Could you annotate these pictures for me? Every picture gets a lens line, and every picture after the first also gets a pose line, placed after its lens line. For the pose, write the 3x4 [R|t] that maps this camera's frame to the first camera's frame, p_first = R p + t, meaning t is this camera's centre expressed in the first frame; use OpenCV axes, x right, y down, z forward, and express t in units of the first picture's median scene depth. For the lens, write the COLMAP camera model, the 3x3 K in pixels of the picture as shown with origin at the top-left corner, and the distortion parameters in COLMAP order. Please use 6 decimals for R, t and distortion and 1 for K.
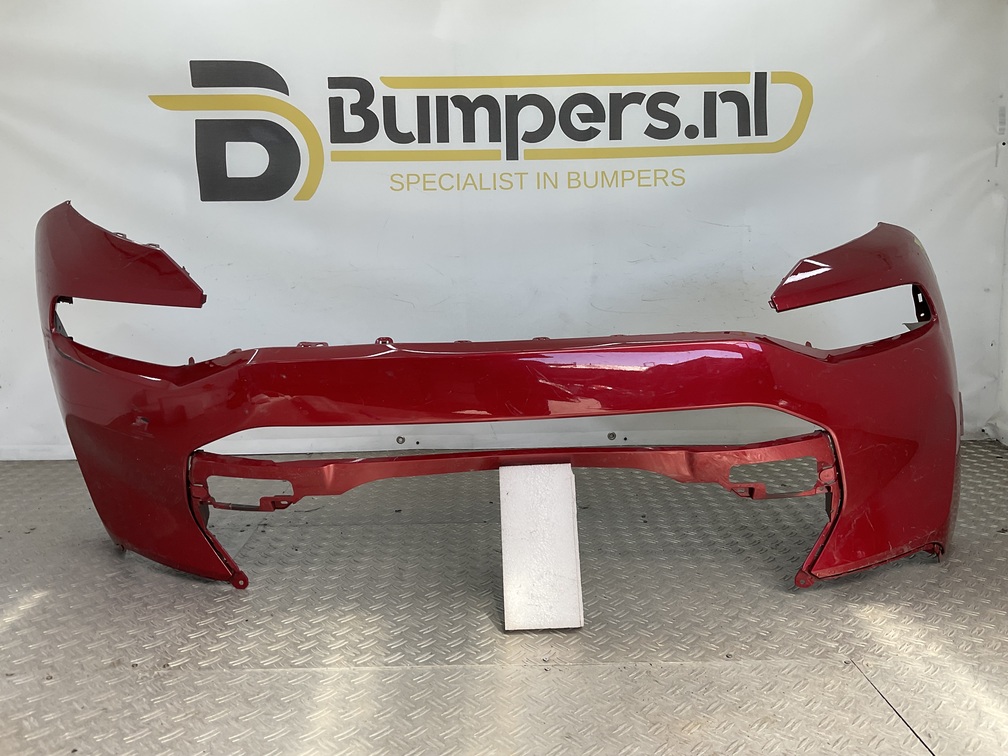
lens RADIAL K [[835.7, 0, 465.6], [0, 835.7, 377.8], [0, 0, 1]] dist [0.122692, -0.240788]
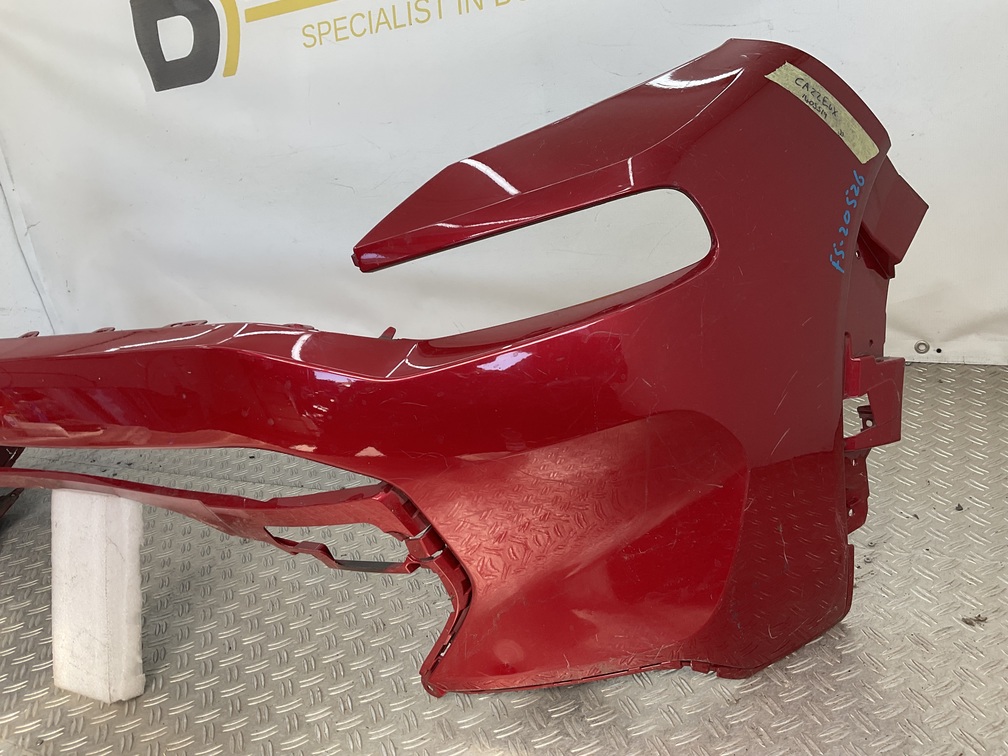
lens RADIAL K [[817.9, 0, 467.6], [0, 817.9, 378.5], [0, 0, 1]] dist [0.089648, -0.180780]
pose [[0.869816, 0.039653, -0.491780, 0.451787], [0.085091, 0.969772, 0.228695, -0.083539], [0.485983, -0.240769, 0.840149, 0.333968]]
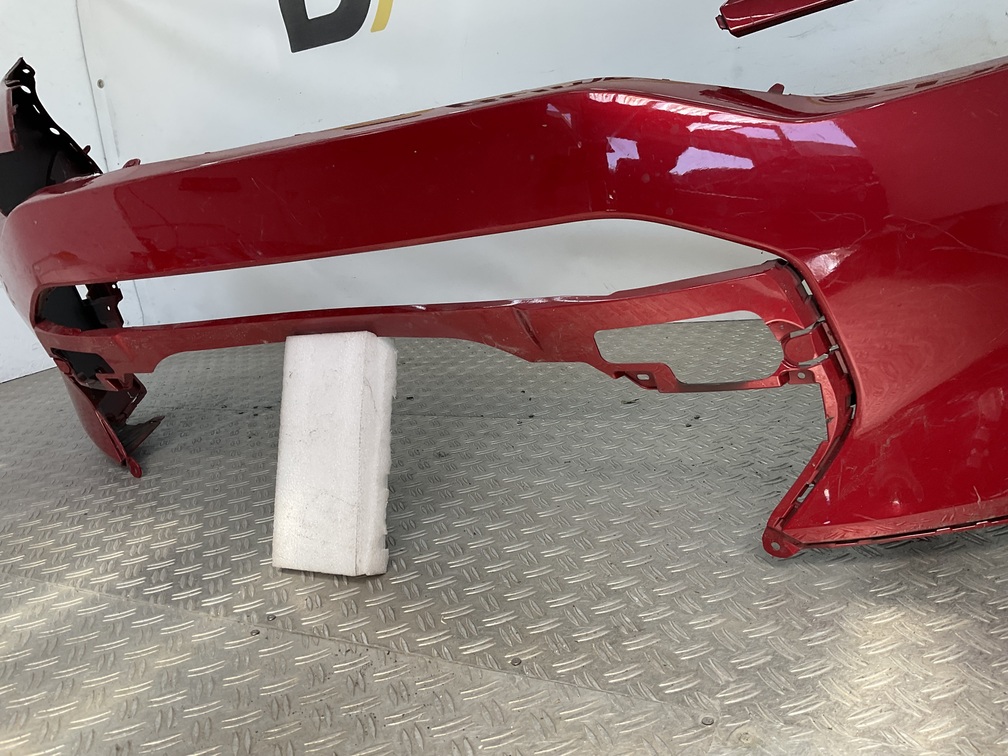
lens RADIAL K [[817.9, 0, 467.6], [0, 817.9, 378.5], [0, 0, 1]] dist [0.089648, -0.180780]
pose [[0.869651, 0.020608, -0.493237, 0.301284], [0.046869, 0.991169, 0.124049, 0.037212], [0.491437, -0.130996, 0.861005, 0.288362]]
